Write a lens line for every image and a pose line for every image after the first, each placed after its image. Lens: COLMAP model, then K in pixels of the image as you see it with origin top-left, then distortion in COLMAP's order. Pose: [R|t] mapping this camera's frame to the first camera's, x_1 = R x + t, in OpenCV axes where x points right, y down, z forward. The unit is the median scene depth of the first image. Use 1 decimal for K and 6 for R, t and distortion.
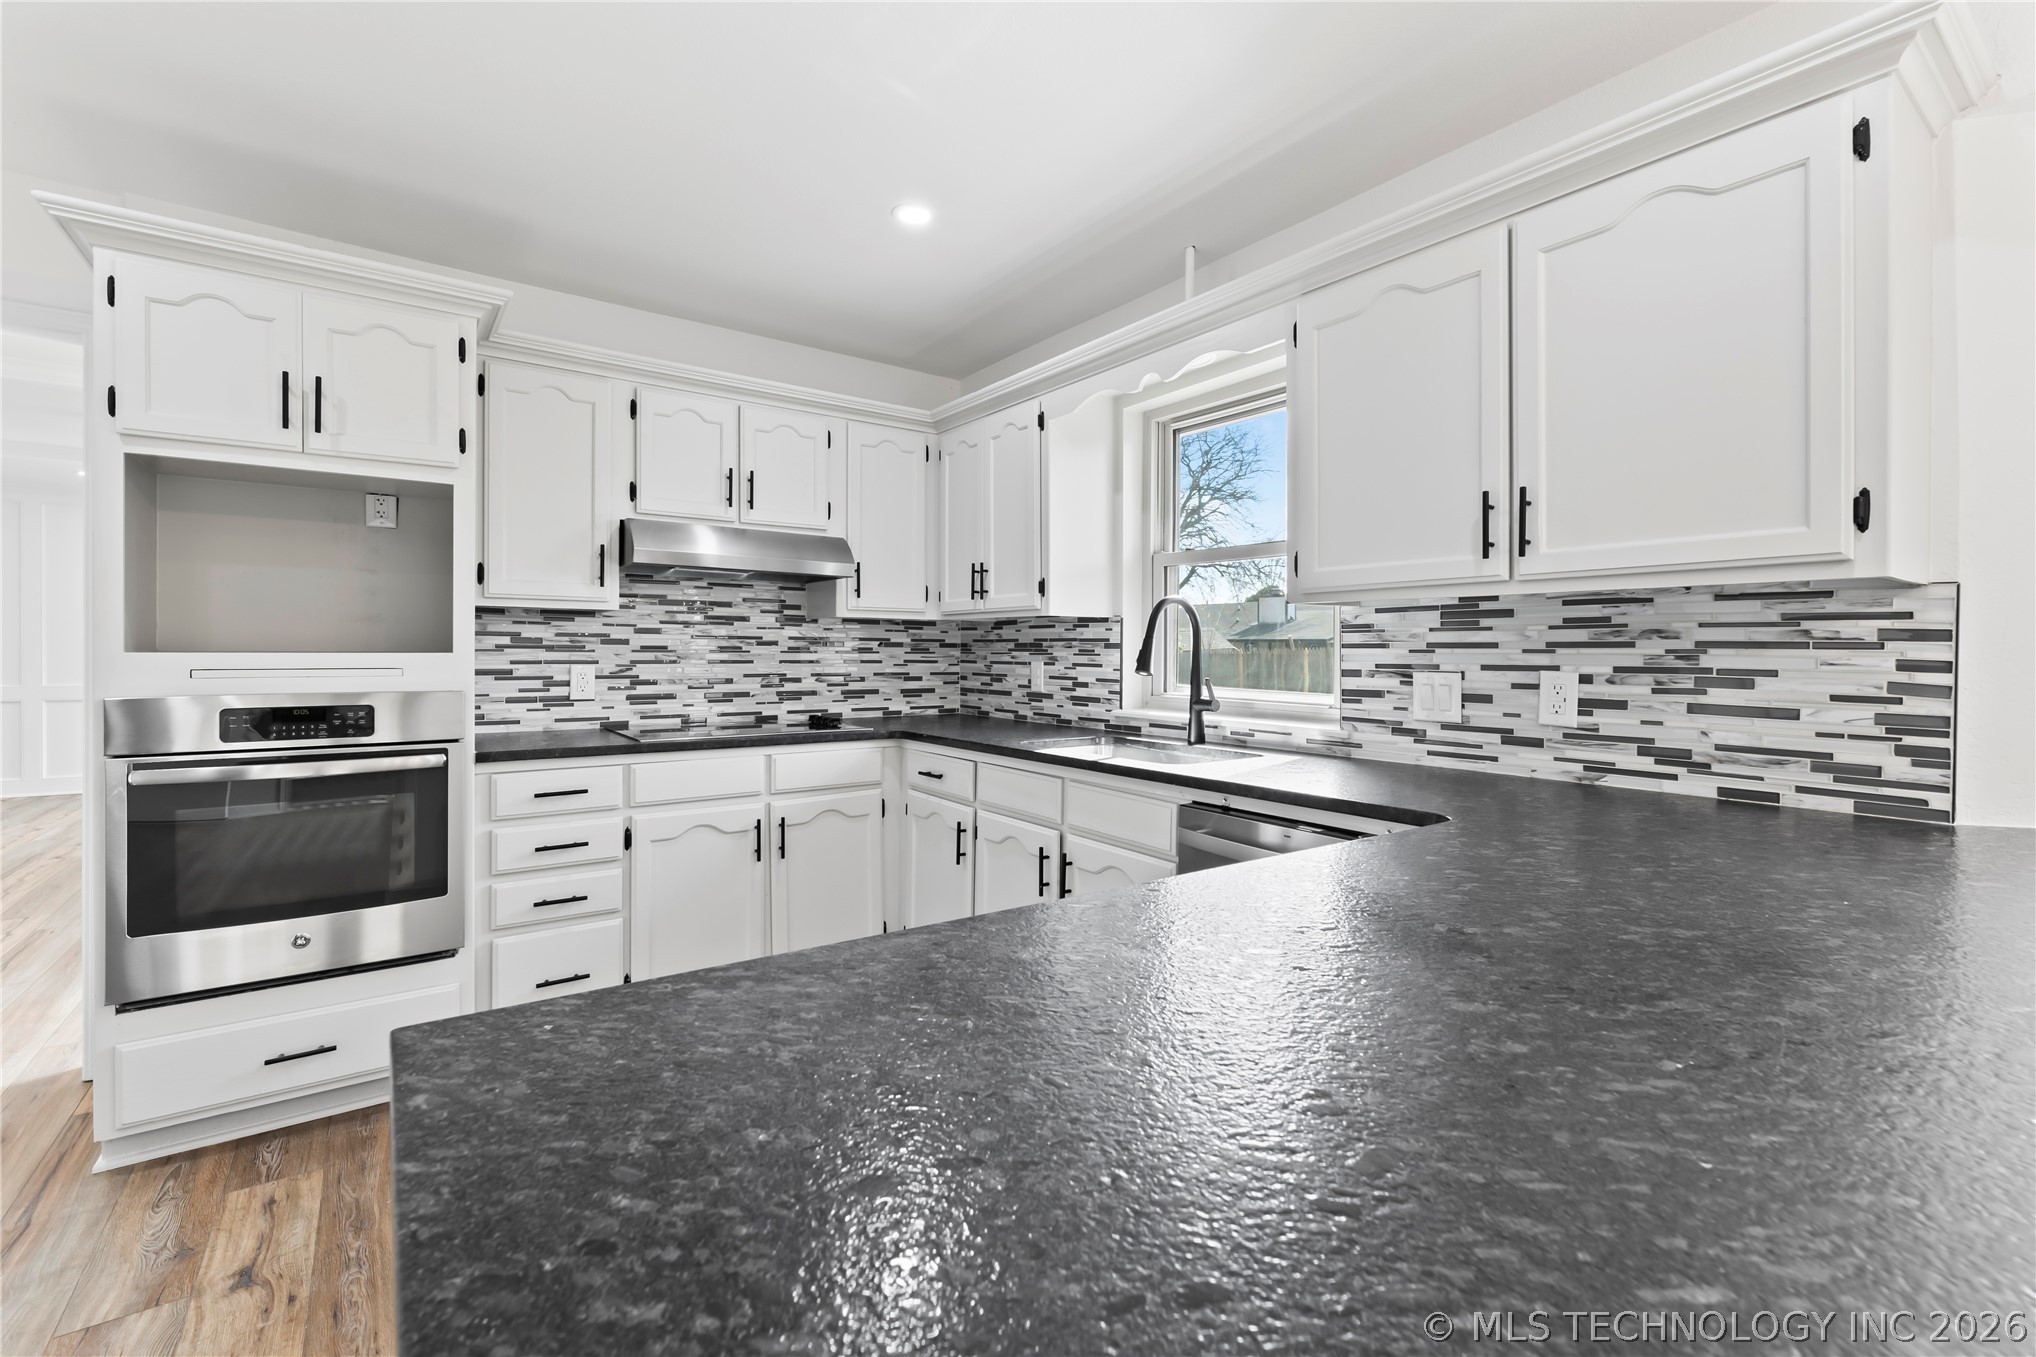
lens RADIAL K [[891.5, 0, 1025.7], [0, 891.5, 658.2], [0, 0, 1]] dist [0.000528, -0.000164]
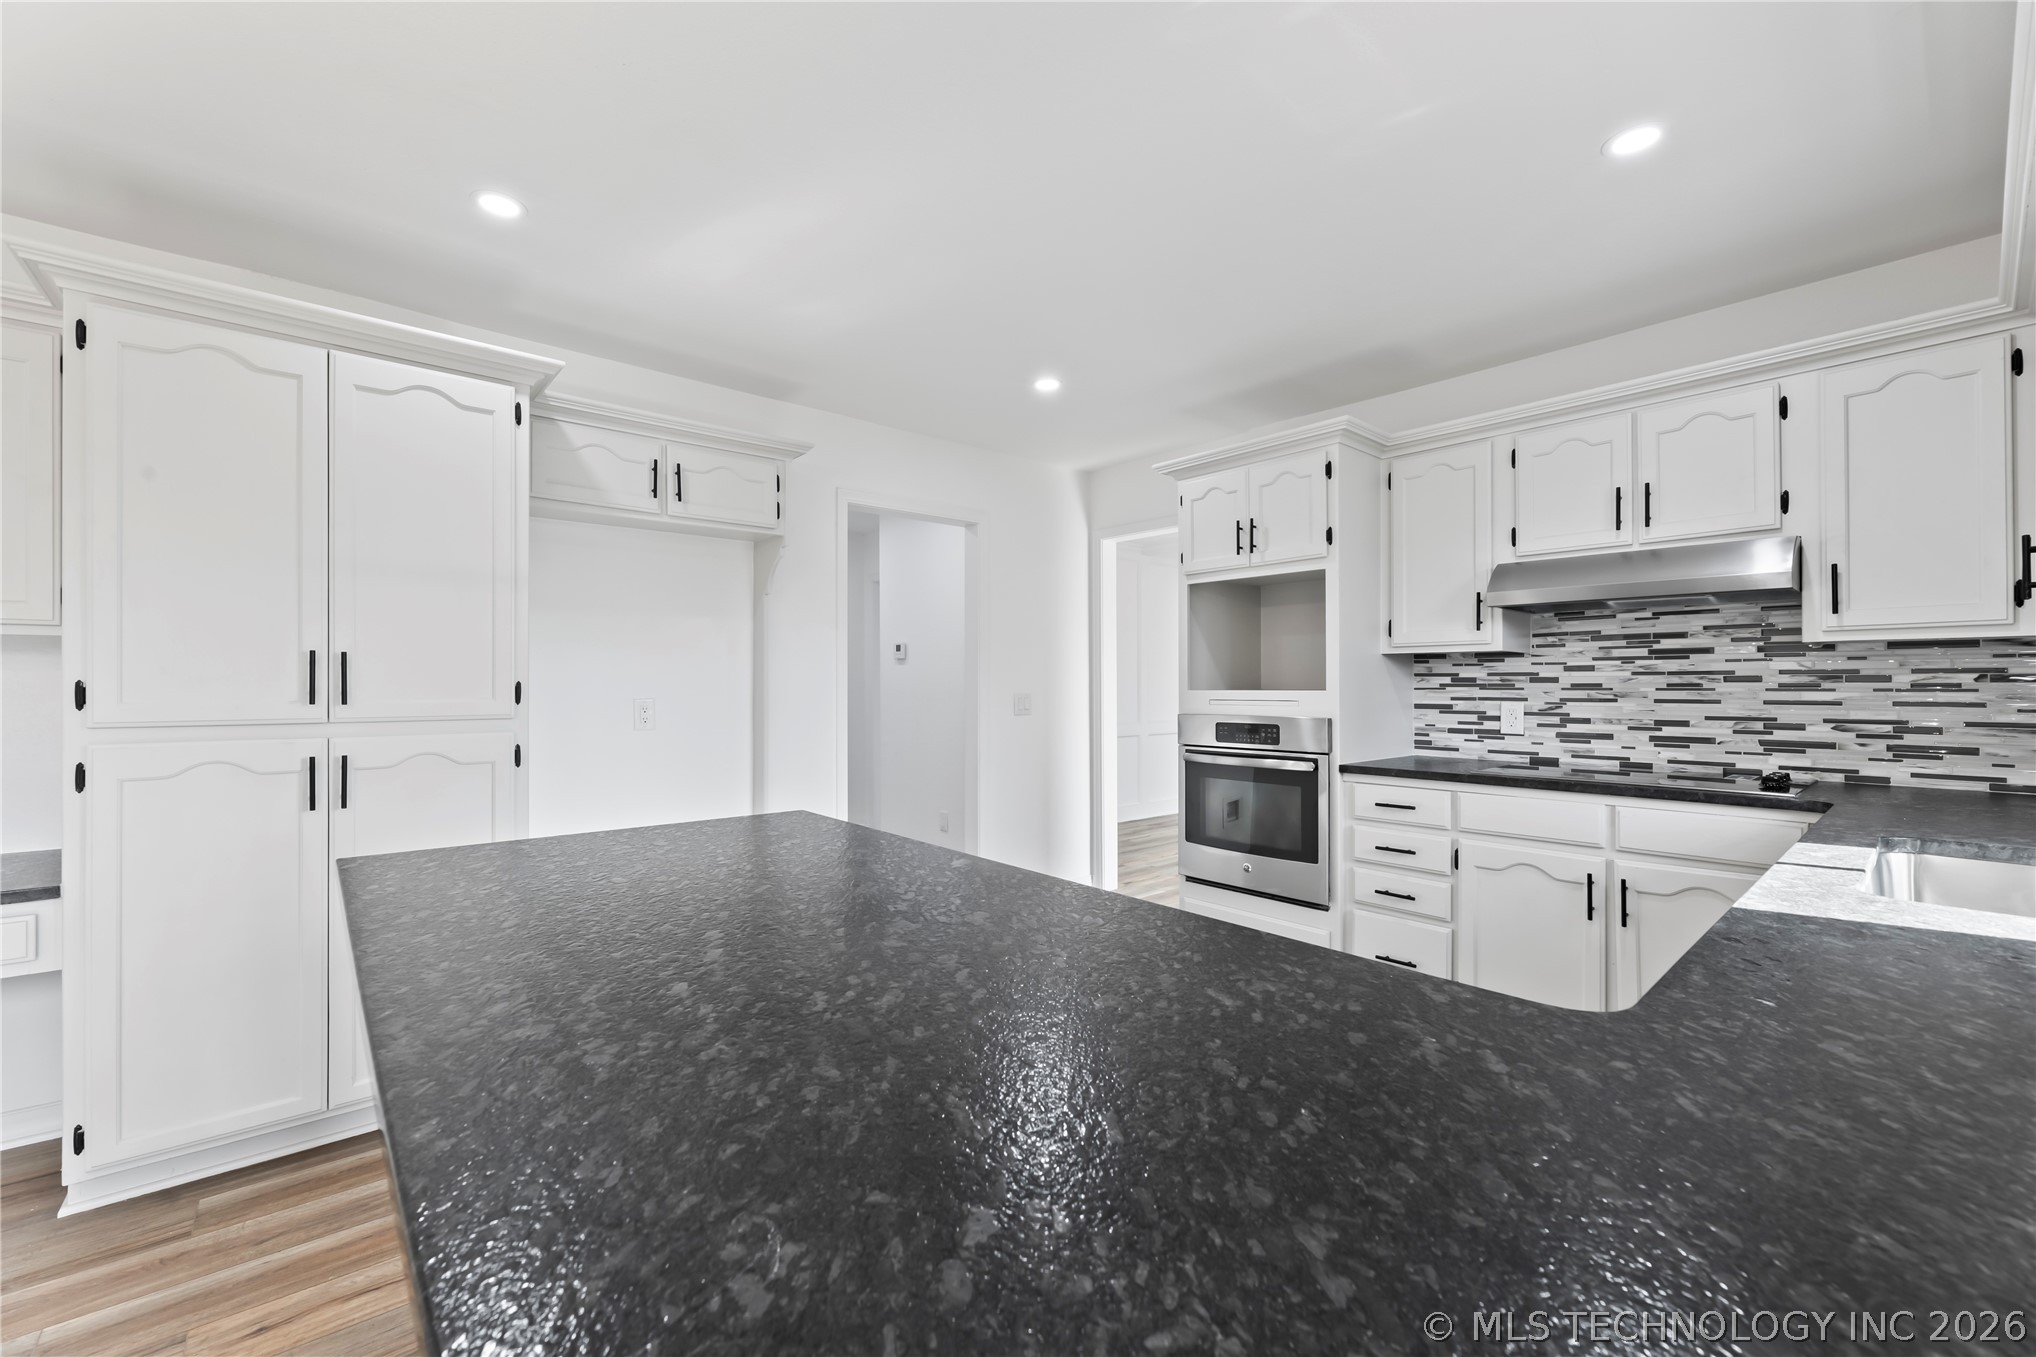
lens RADIAL K [[825.1, 0, 1024.9], [0, 825.1, 685.8], [0, 0, 1]] dist [0.001520, -0.000102]
pose [[0.087592, -0.006924, -0.996132, 0.449819], [-0.008541, 0.999934, -0.007702, 0.000826], [0.996120, 0.009183, 0.087527, 0.323022]]
